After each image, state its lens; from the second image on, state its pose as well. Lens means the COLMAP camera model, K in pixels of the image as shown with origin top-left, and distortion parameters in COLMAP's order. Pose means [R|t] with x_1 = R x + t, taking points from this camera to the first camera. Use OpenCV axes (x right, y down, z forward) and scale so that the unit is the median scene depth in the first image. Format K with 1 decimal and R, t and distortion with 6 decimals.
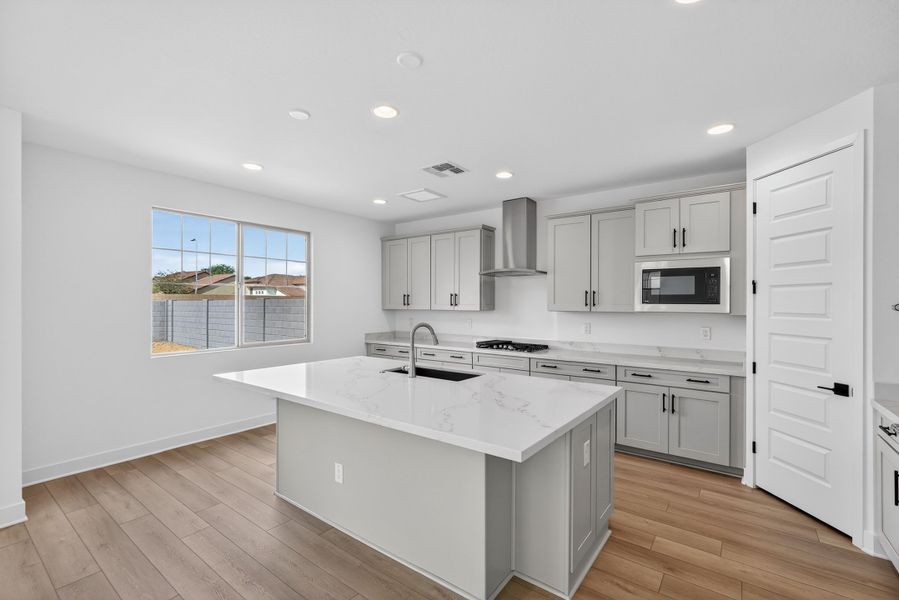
lens RADIAL K [[396.2, 0, 454.6], [0, 396.2, 303.4], [0, 0, 1]] dist [-0.003182, 0.000360]
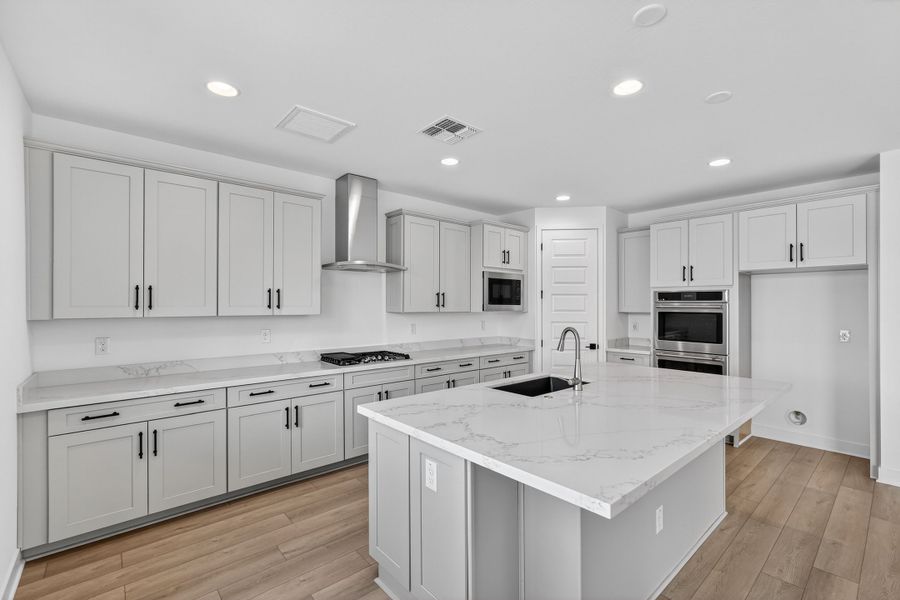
lens RADIAL K [[396.6, 0, 455.8], [0, 396.6, 301.2], [0, 0, 1]] dist [-0.003182, 0.000360]
pose [[0.212711, 0.007122, 0.977089, -0.788983], [0.000094, 0.999973, -0.007309, -0.001284], [-0.977115, 0.001647, 0.212704, 0.835619]]
